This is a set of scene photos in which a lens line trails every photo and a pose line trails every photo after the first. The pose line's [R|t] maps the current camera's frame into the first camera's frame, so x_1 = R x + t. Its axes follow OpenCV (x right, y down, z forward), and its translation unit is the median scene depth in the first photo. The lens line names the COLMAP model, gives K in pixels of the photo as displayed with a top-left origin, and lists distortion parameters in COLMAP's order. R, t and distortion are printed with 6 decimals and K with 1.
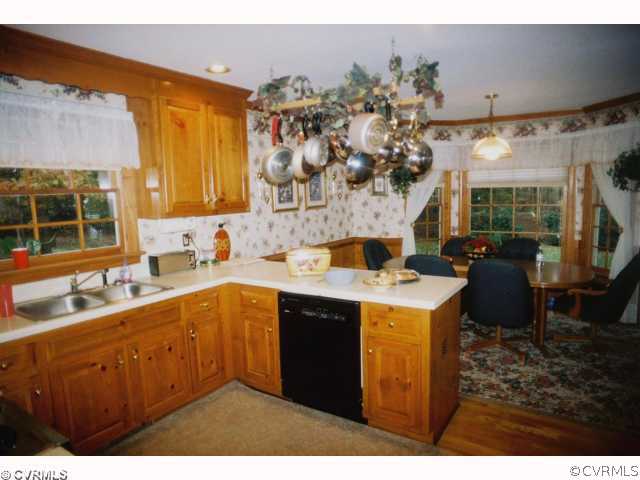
lens RADIAL K [[411.6, 0, 318.5], [0, 411.6, 241.7], [0, 0, 1]] dist [-0.042688, 0.014834]
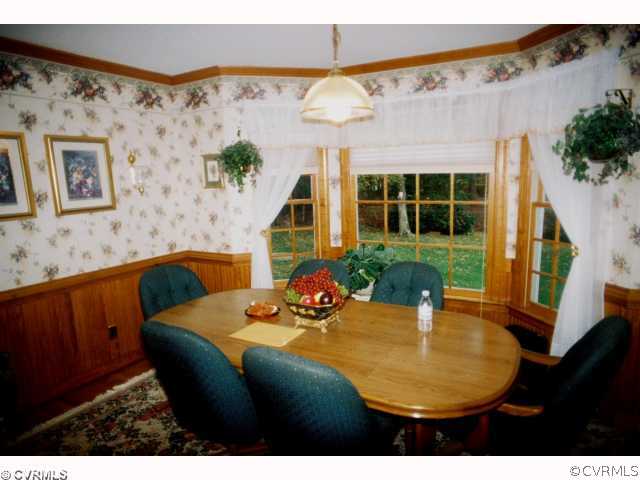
lens RADIAL K [[411.6, 0, 321.0], [0, 411.6, 239.9], [0, 0, 1]] dist [-0.042688, 0.014834]
pose [[0.997180, -0.014634, 0.073613, 0.301580], [0.011929, 0.999242, 0.037050, -0.059702], [-0.074100, -0.036067, 0.996598, 0.394492]]
